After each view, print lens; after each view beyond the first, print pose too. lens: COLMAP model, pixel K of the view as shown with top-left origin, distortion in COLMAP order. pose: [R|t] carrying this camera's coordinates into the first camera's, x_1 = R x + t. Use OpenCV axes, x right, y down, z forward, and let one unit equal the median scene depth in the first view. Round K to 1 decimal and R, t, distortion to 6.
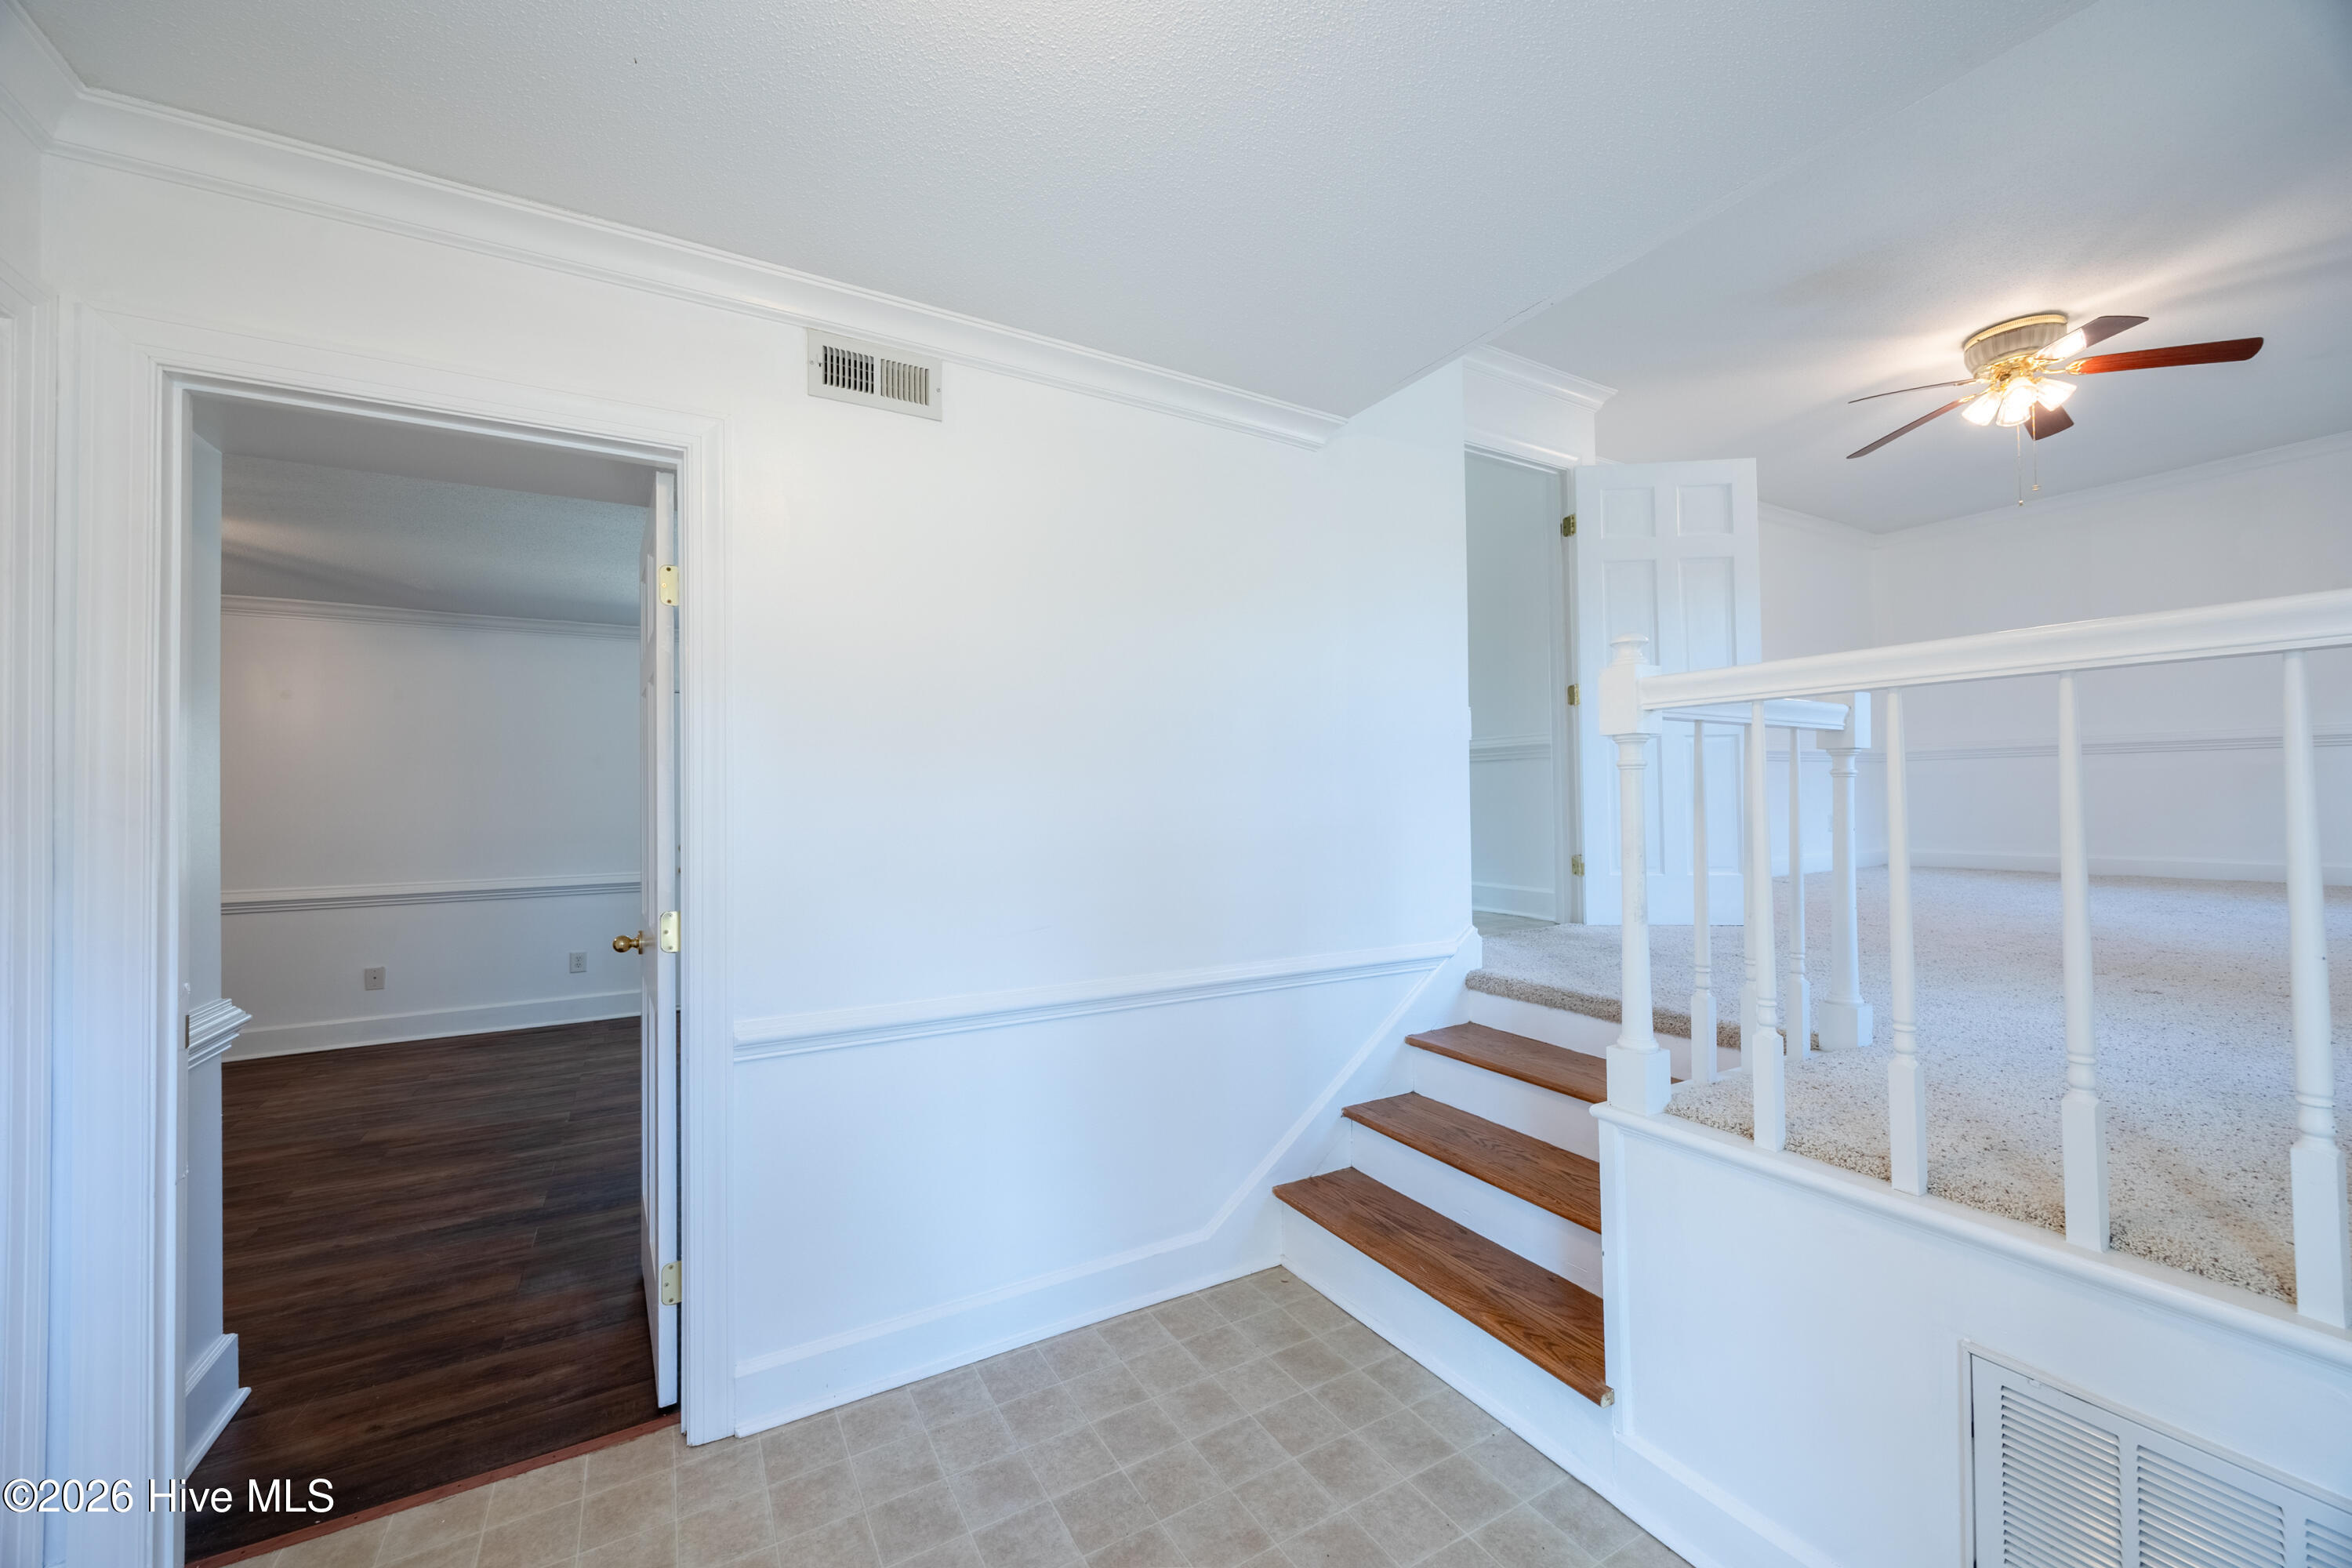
lens RADIAL K [[909.7, 0, 1170.8], [0, 909.7, 793.0], [0, 0, 1]] dist [-0.002560, 0.000955]
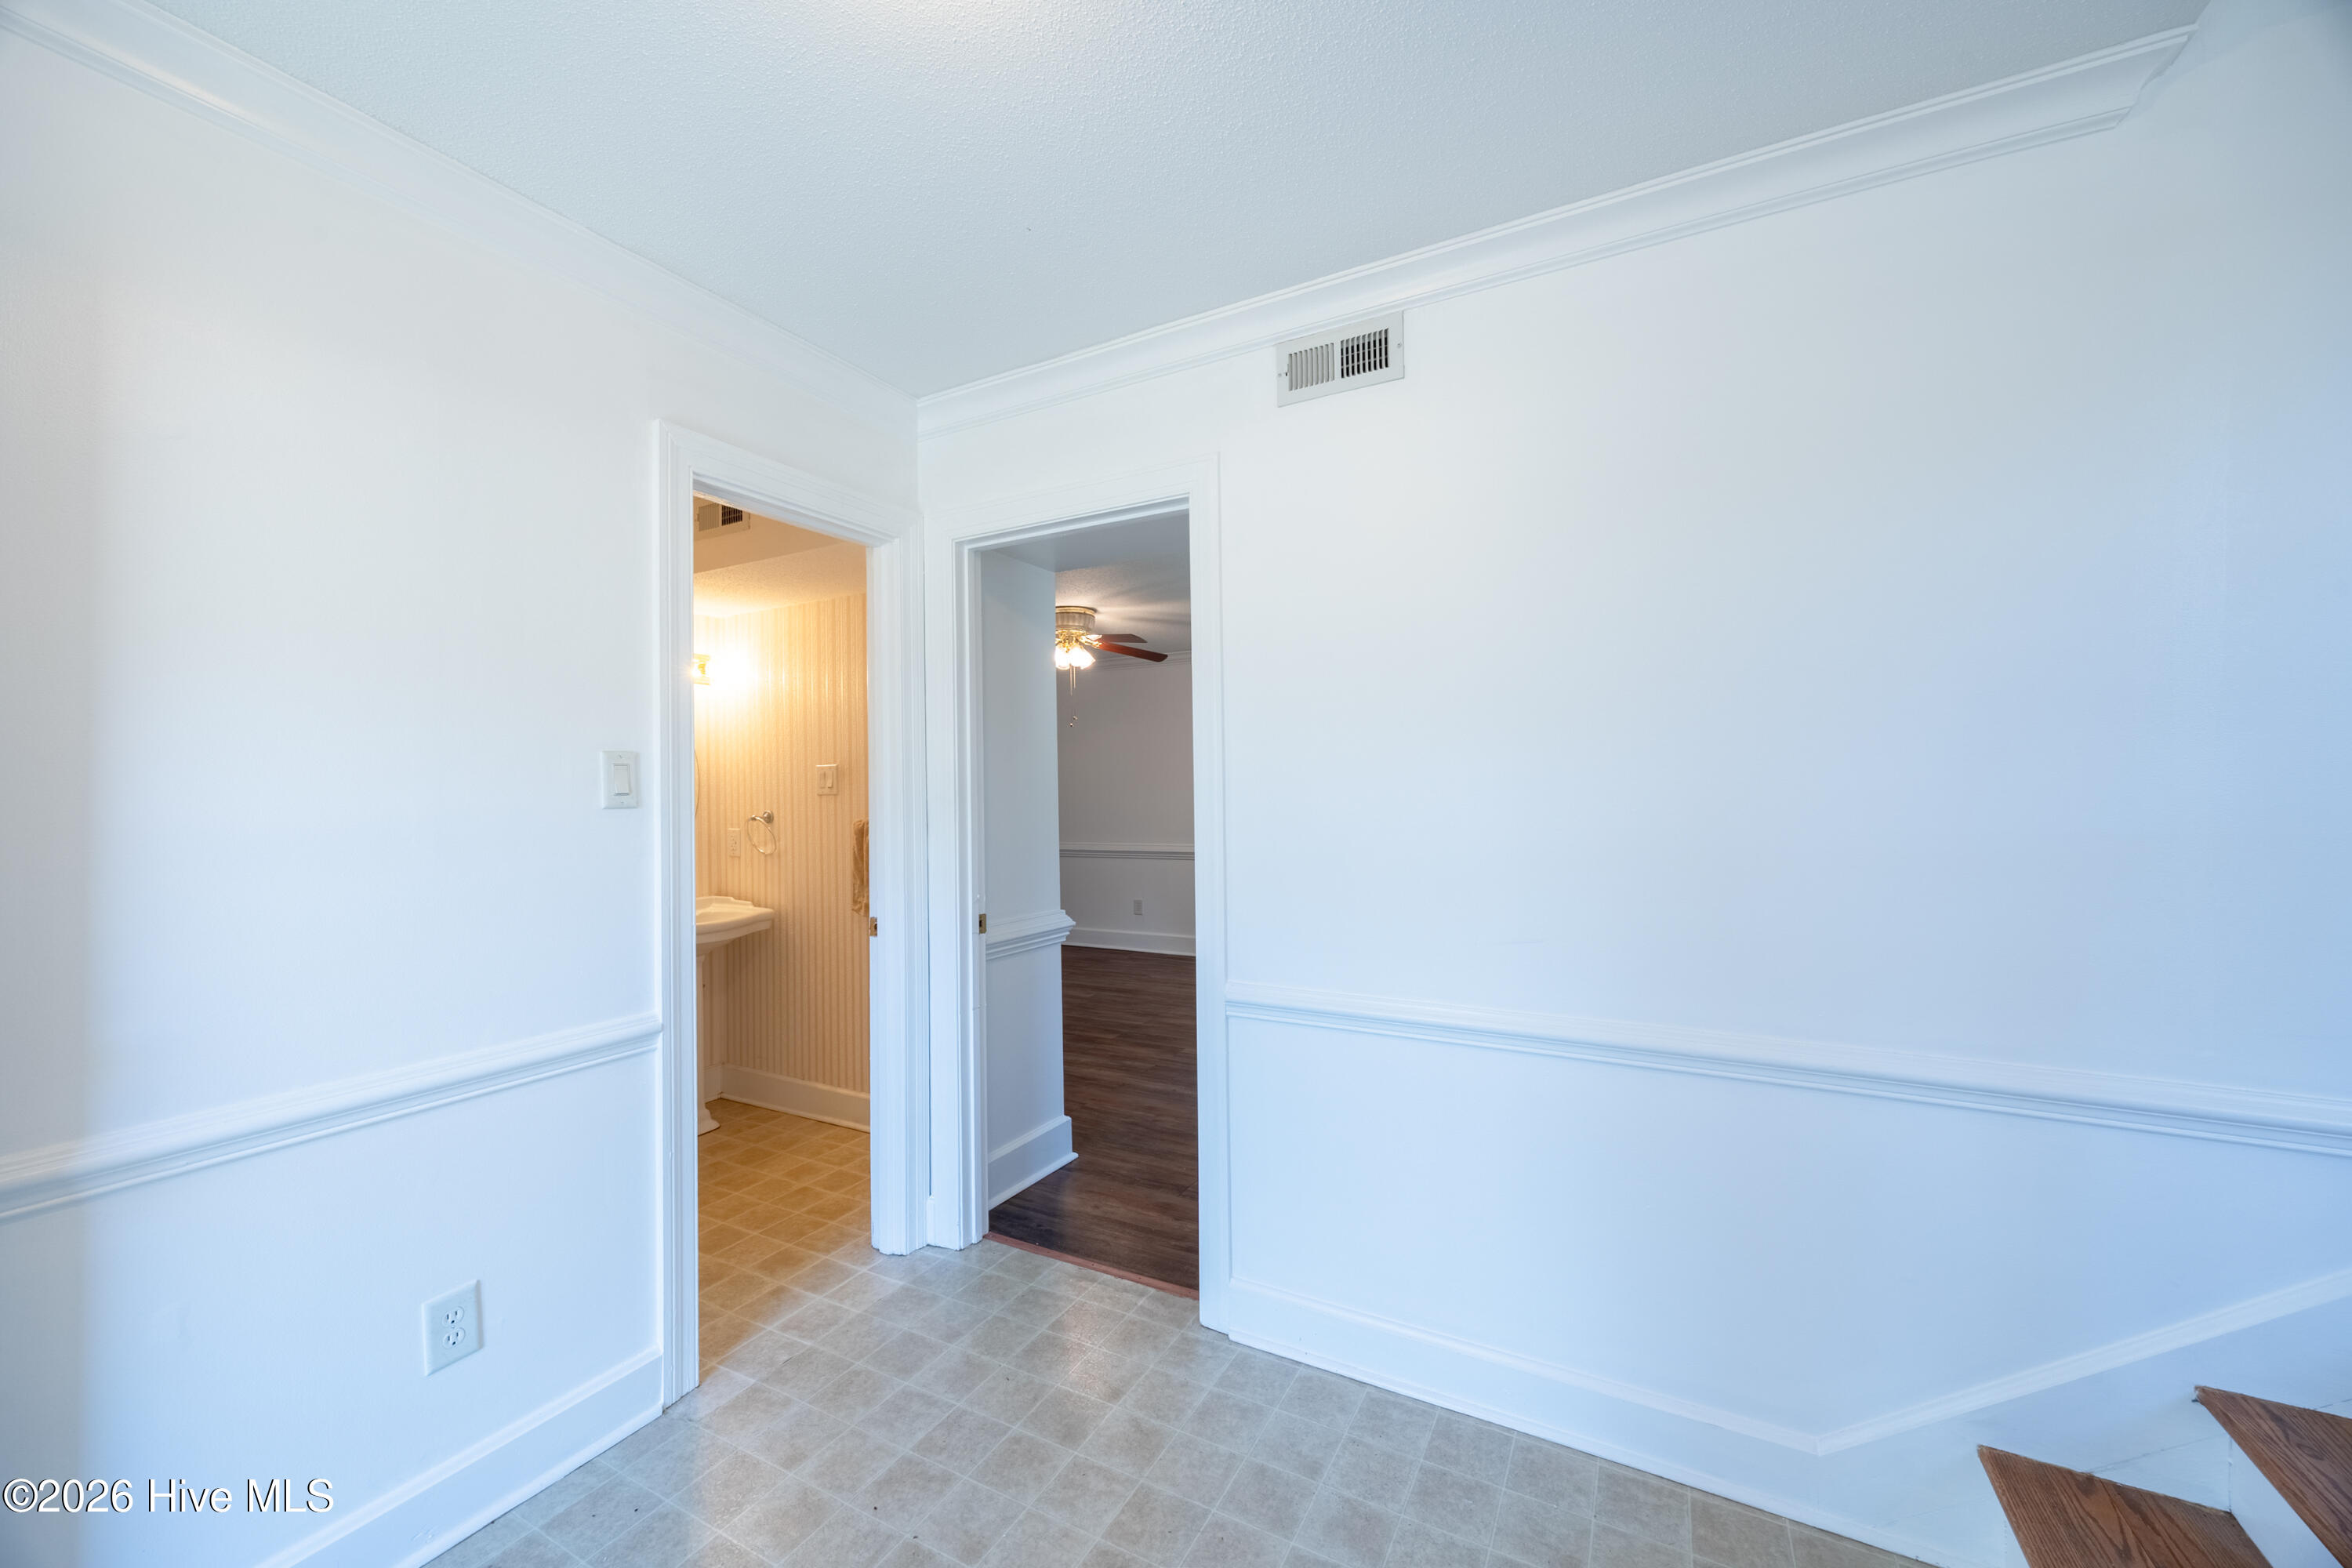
lens RADIAL K [[909.7, 0, 1159.5], [0, 909.7, 785.0], [0, 0, 1]] dist [-0.002560, 0.000955]
pose [[0.508126, -0.001568, -0.861282, 0.459221], [0.013598, 0.999888, 0.006202, -0.002236], [0.861176, -0.014863, 0.508090, 0.336137]]
